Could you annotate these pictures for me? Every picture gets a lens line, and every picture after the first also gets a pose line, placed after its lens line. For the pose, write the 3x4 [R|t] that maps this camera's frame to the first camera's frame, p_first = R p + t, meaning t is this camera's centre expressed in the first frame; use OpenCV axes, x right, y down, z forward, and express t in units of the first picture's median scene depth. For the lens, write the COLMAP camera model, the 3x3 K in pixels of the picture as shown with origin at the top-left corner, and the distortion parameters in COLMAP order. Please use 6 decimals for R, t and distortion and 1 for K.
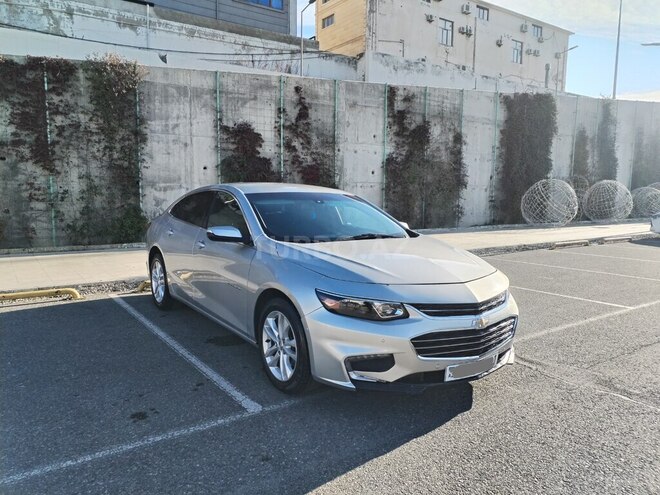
lens RADIAL K [[556.5, 0, 413.3], [0, 556.5, 241.0], [0, 0, 1]] dist [0.009651, -0.017336]
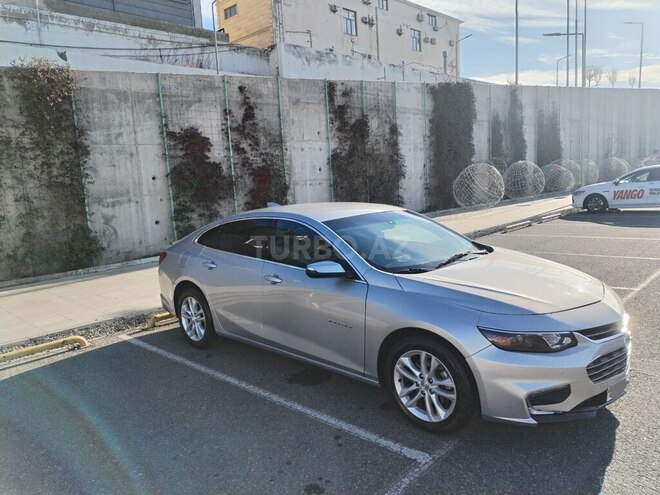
lens RADIAL K [[535.7, 0, 412.7], [0, 535.7, 232.1], [0, 0, 1]] dist [0.000590, -0.001623]
pose [[0.976137, -0.083888, 0.200299, -0.125608], [0.079286, 0.996373, 0.030901, -0.031357], [-0.202165, -0.014283, 0.979247, 0.031469]]
